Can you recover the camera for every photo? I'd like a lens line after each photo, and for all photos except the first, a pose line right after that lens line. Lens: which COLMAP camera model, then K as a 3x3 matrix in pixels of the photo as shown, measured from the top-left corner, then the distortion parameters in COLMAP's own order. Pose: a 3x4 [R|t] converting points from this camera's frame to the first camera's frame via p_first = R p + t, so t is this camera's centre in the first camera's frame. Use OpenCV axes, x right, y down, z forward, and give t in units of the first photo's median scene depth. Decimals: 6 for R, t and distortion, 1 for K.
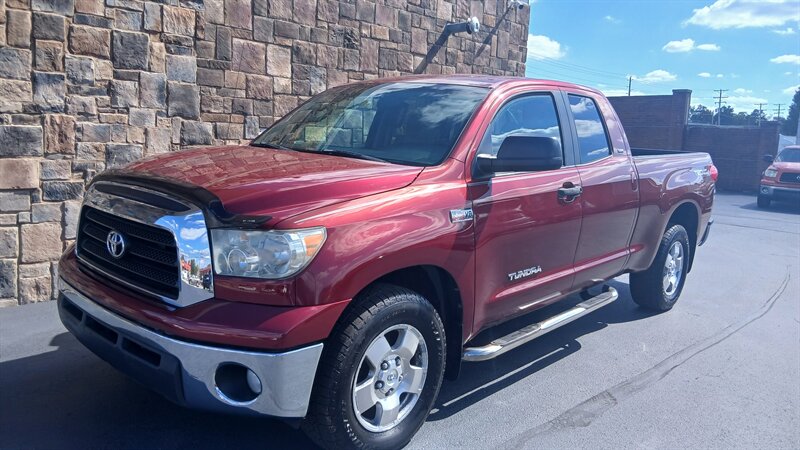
lens RADIAL K [[607.7, 0, 409.4], [0, 607.7, 219.4], [0, 0, 1]] dist [0.102123, -0.185990]
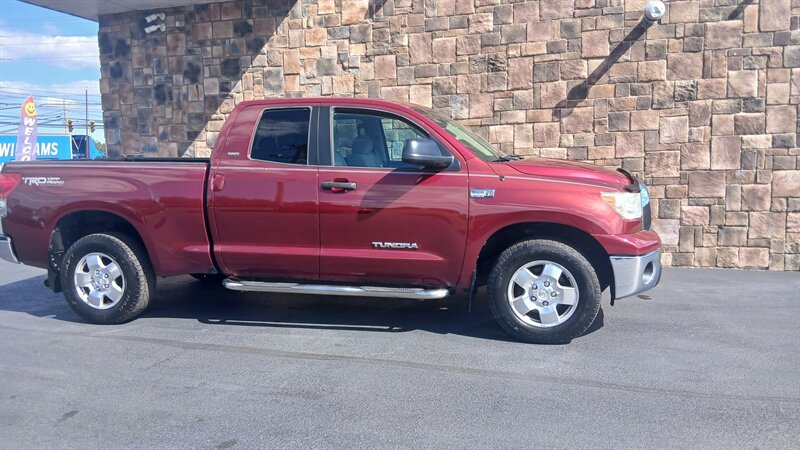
lens RADIAL K [[607.7, 0, 402.1], [0, 607.7, 219.4], [0, 0, 1]] dist [0.102123, -0.185990]
pose [[0.431060, 0.036895, -0.901569, 1.009226], [-0.082934, 0.996554, 0.001129, -0.002083], [0.898504, 0.074284, 0.432634, 0.475149]]
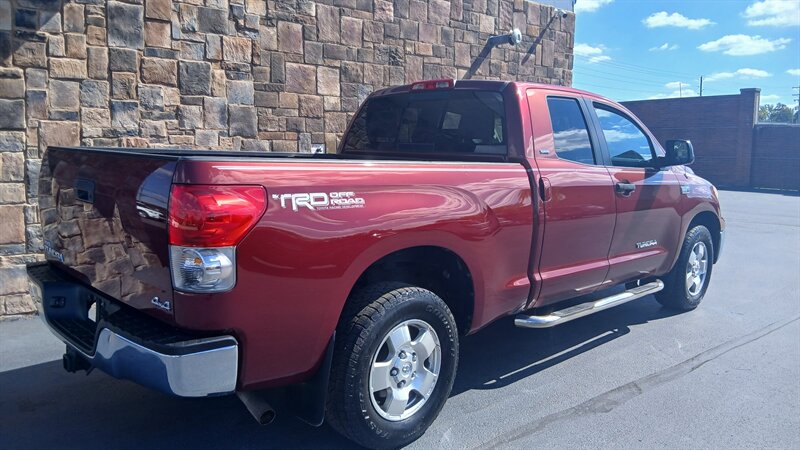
lens RADIAL K [[607.7, 0, 407.4], [0, 607.7, 220.5], [0, 0, 1]] dist [0.102123, -0.185990]
pose [[0.993899, -0.023168, -0.107832, 0.038851], [0.021261, 0.999597, -0.018799, 0.010892], [0.108224, 0.016392, 0.993991, -0.054061]]
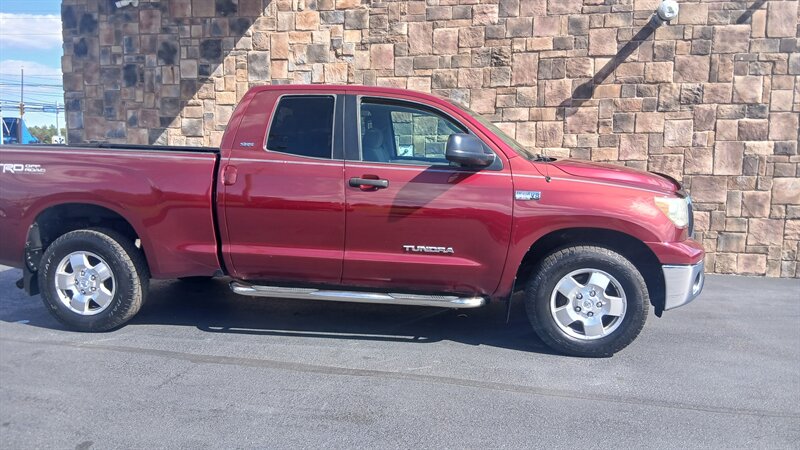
lens RADIAL K [[607.7, 0, 402.7], [0, 607.7, 221.5], [0, 0, 1]] dist [0.102123, -0.185990]
pose [[0.514450, 0.058413, -0.855529, 0.896877], [-0.103101, 0.994653, 0.005914, -0.001350], [0.851300, 0.085164, 0.517722, 0.401960]]
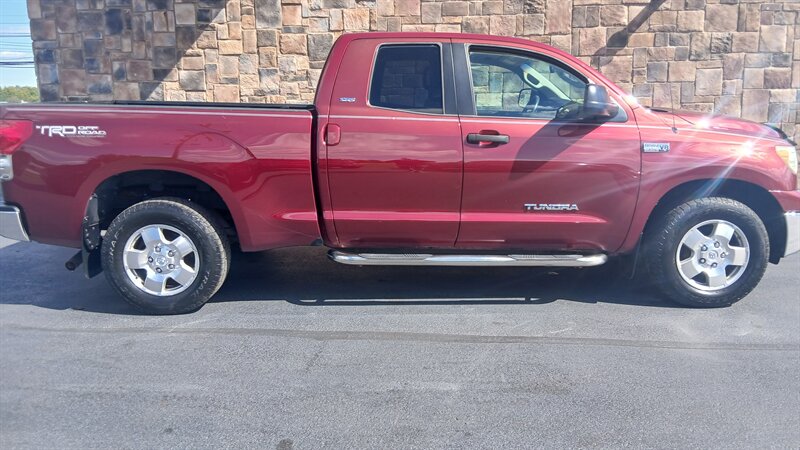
lens RADIAL K [[607.7, 0, 413.8], [0, 607.7, 225.4], [0, 0, 1]] dist [0.102123, -0.185990]
pose [[0.640962, 0.100068, -0.761022, 0.714690], [-0.070998, 0.994944, 0.071029, 0.015891], [0.764282, 0.008504, 0.644826, 0.233874]]
